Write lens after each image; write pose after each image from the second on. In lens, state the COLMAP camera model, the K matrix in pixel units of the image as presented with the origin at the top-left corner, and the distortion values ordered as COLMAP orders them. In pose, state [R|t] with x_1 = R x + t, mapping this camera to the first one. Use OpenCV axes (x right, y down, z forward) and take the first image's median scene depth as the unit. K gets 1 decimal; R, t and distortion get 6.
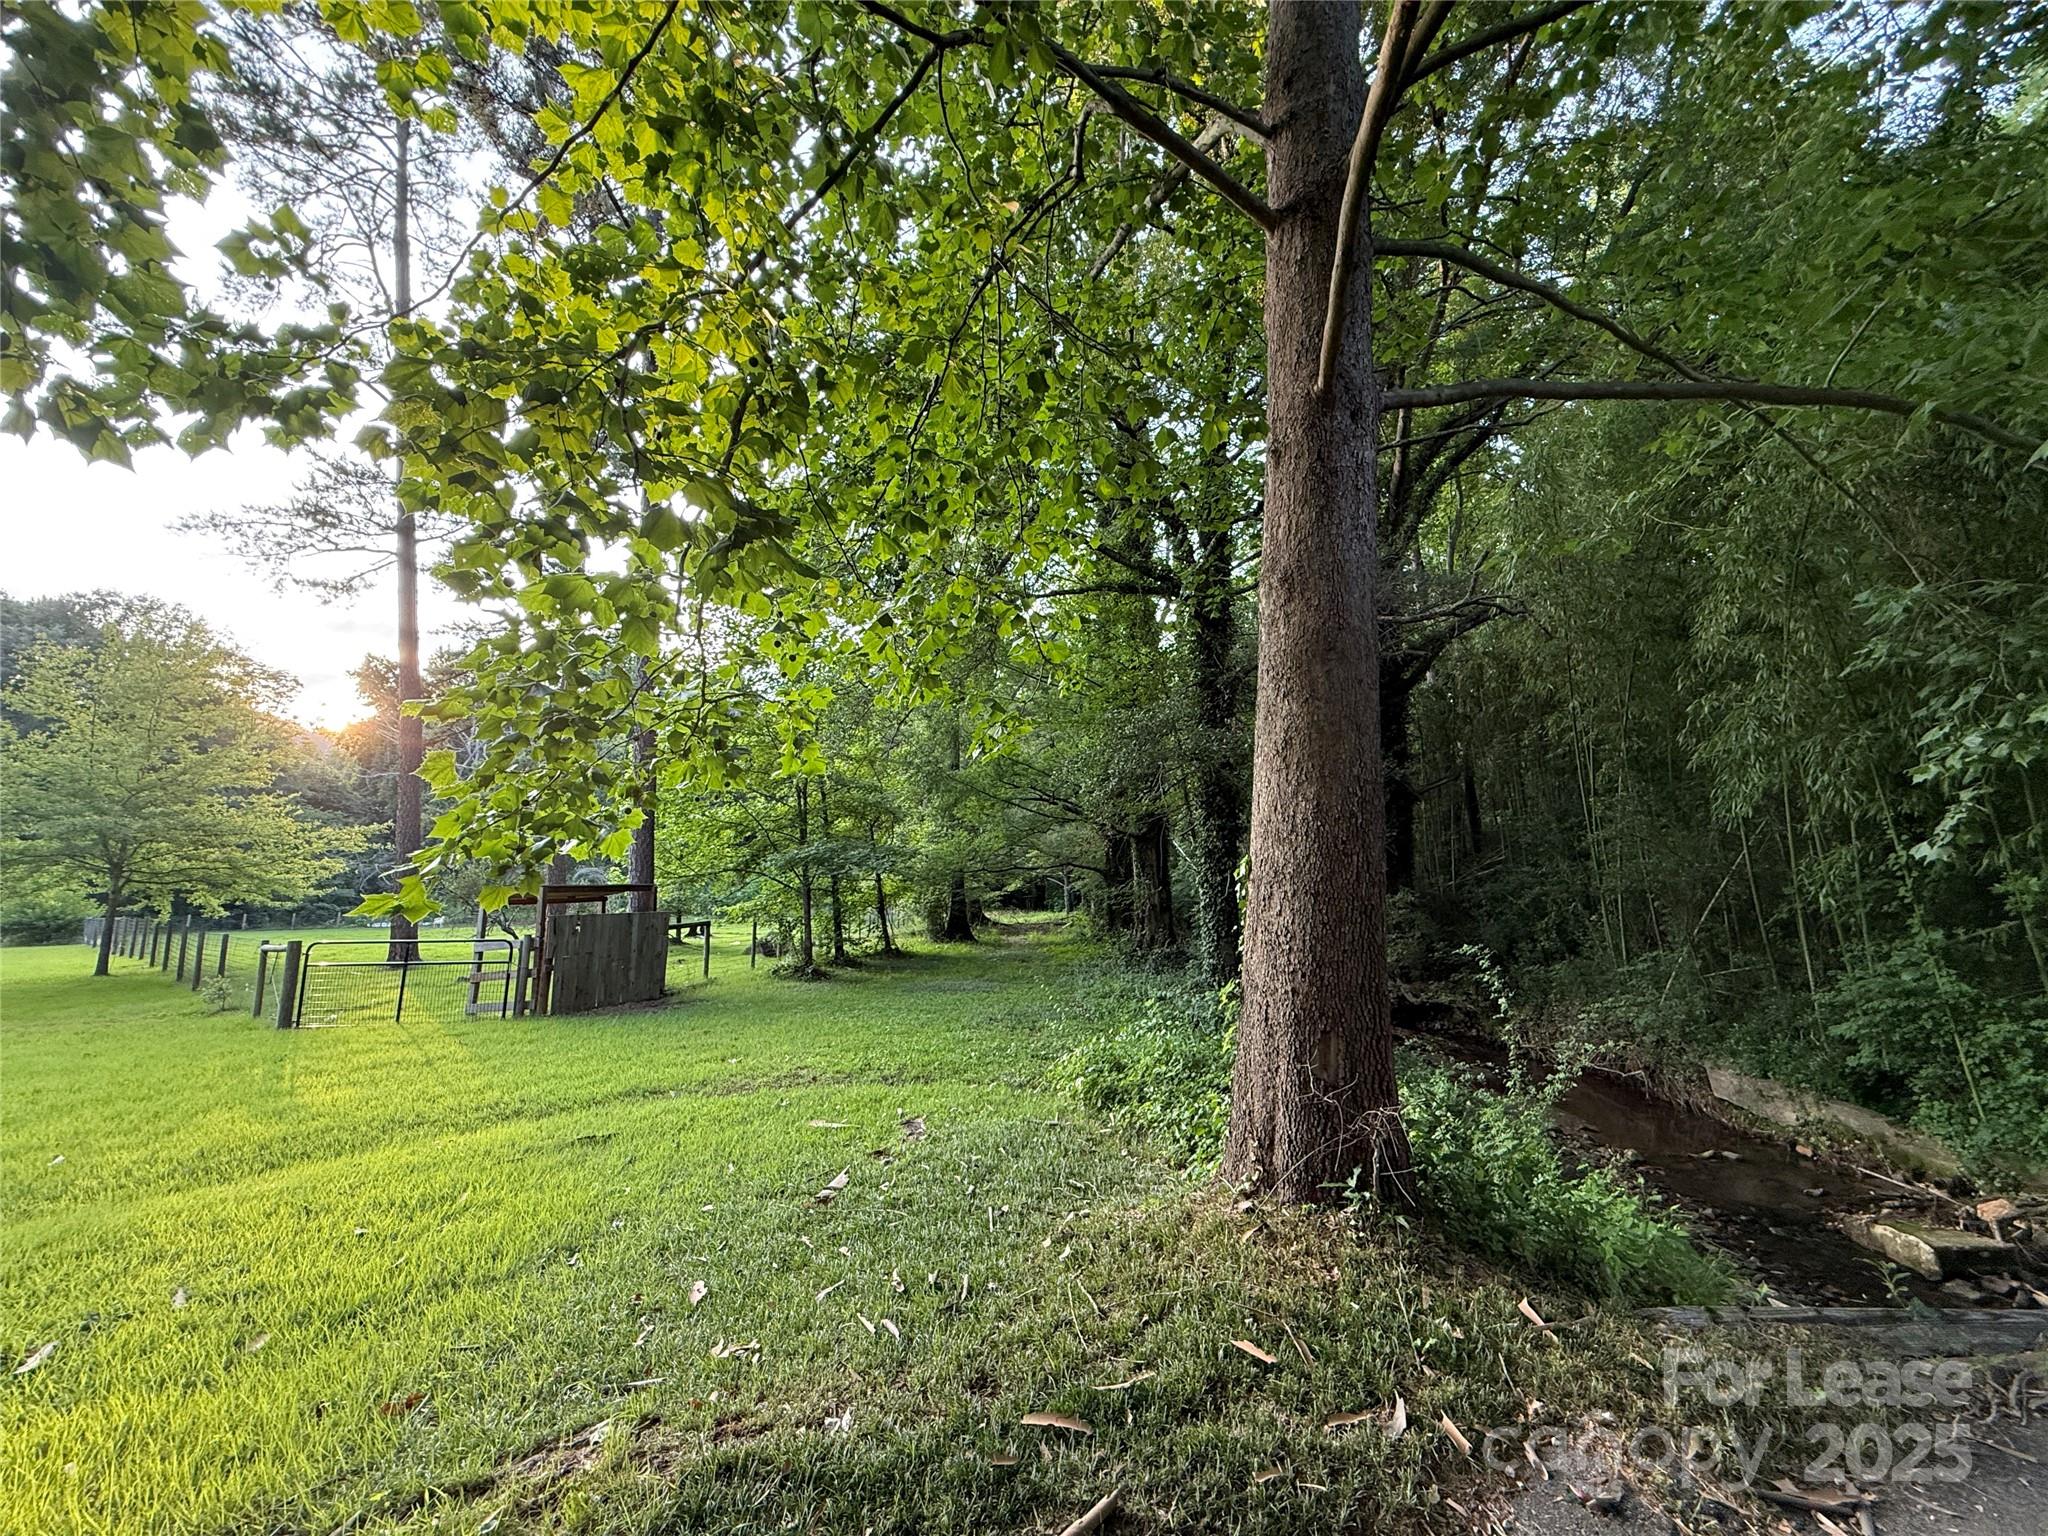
lens RADIAL K [[827.8, 0, 1020.8], [0, 827.8, 766.3], [0, 0, 1]] dist [0.000737, 0.000418]
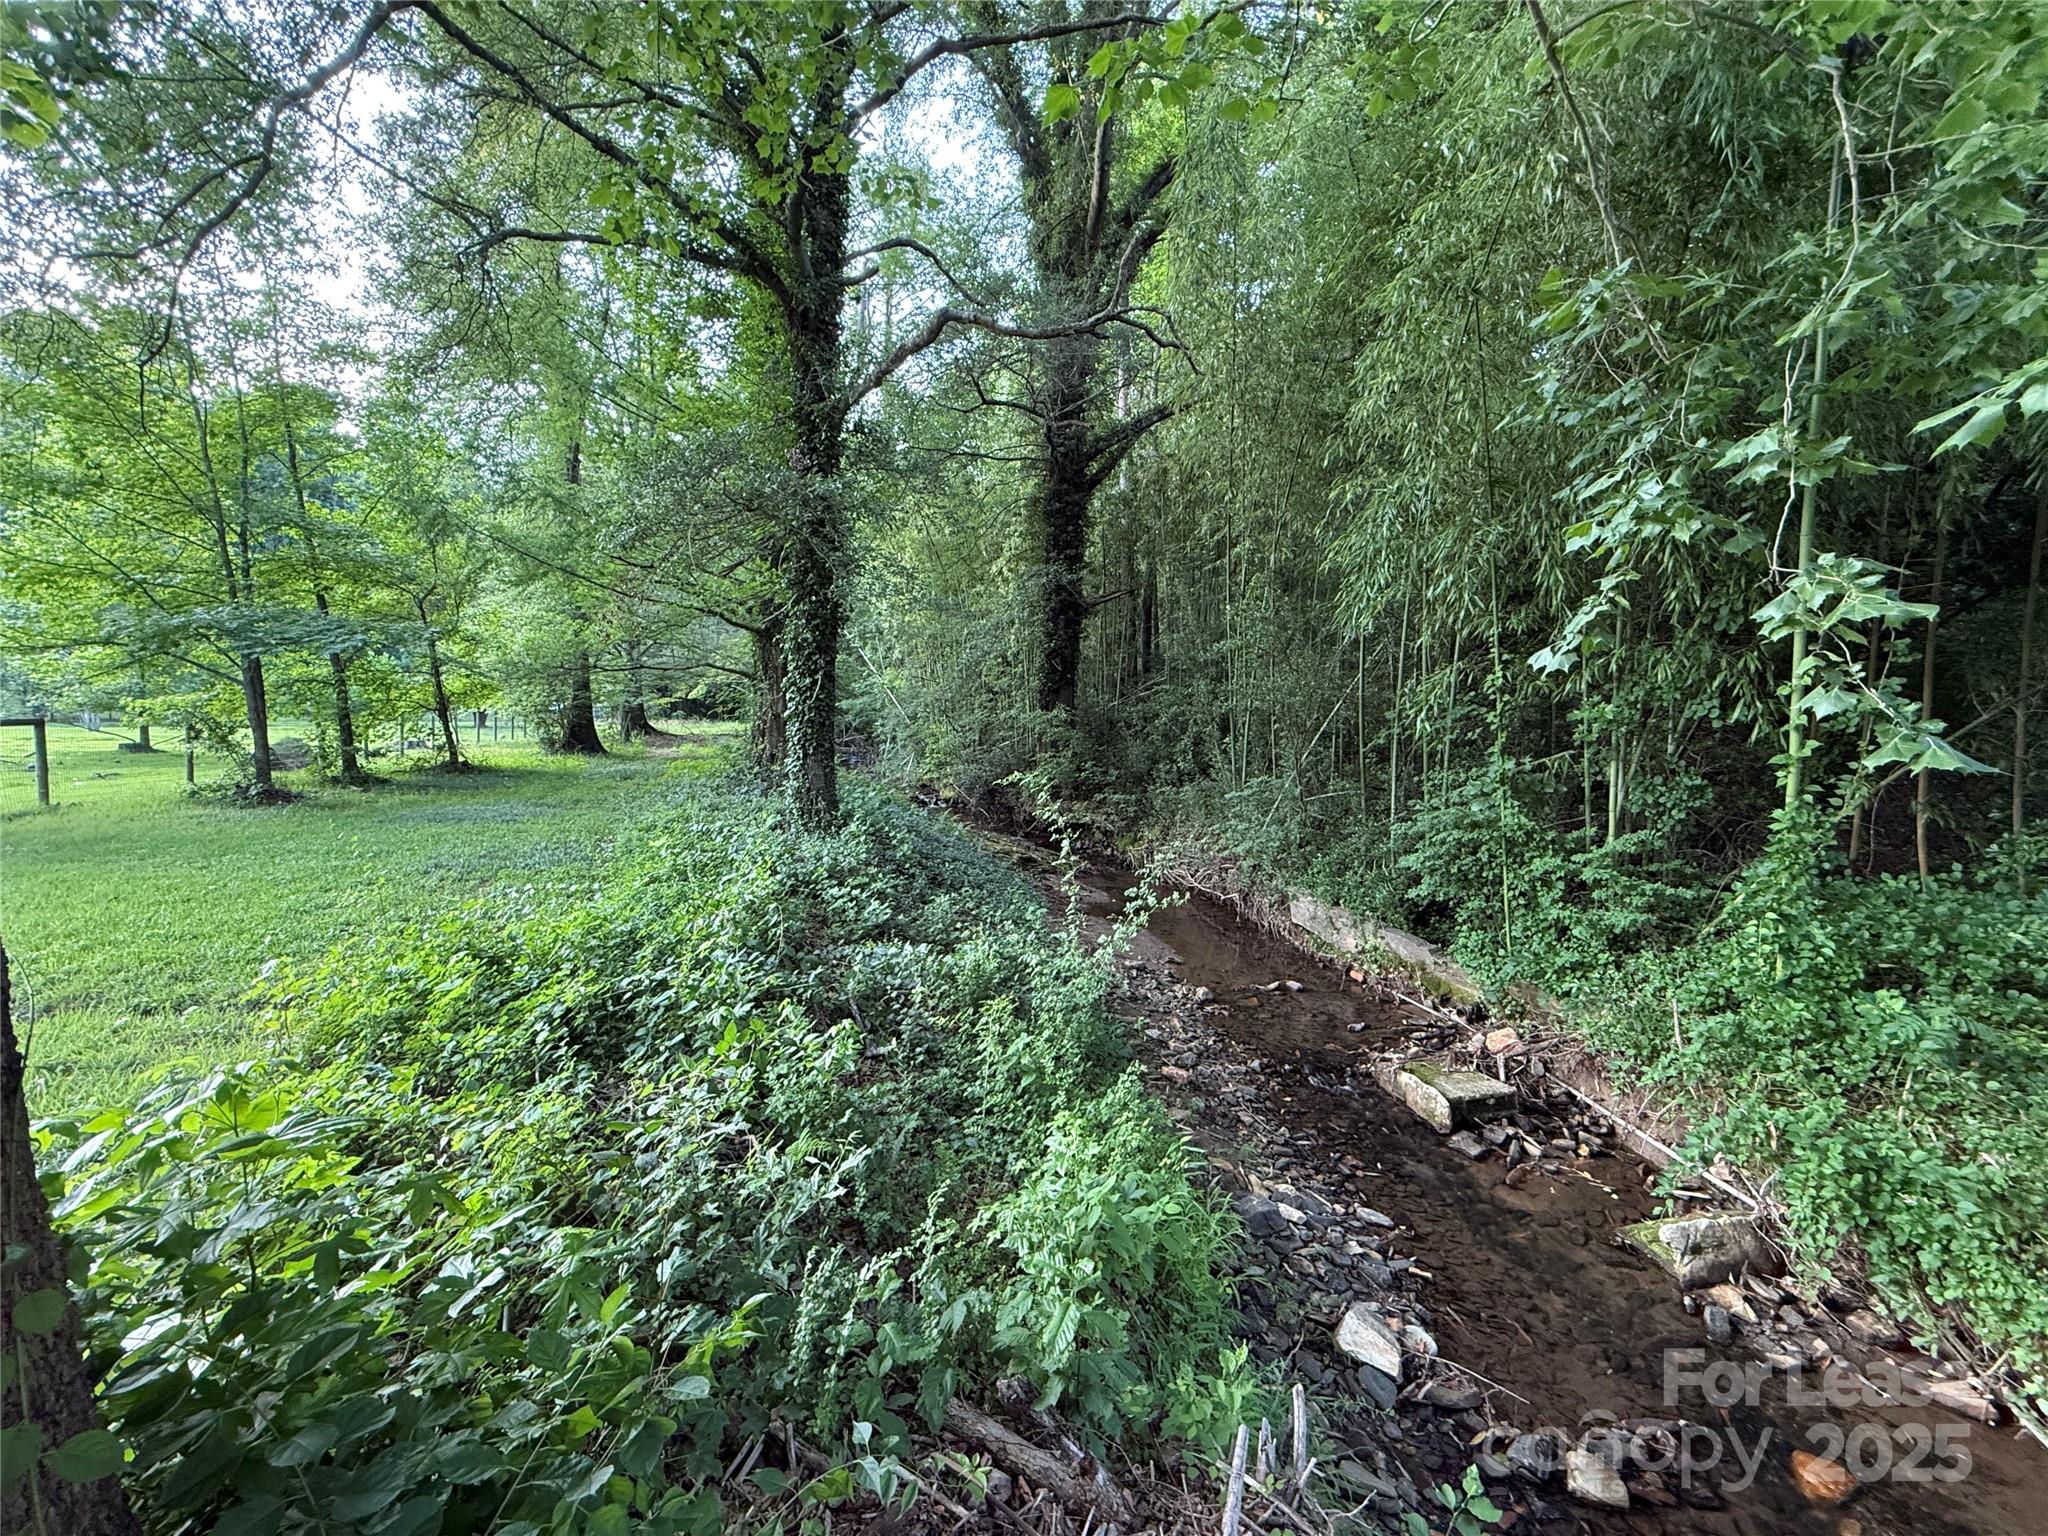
lens RADIAL K [[827.8, 0, 1024.5], [0, 827.8, 772.4], [0, 0, 1]] dist [0.000737, 0.000418]
pose [[0.946589, 0.006303, 0.322381, 0.281007], [-0.079518, 0.973492, 0.214451, 0.054680], [-0.312484, -0.228632, 0.921998, 0.301650]]
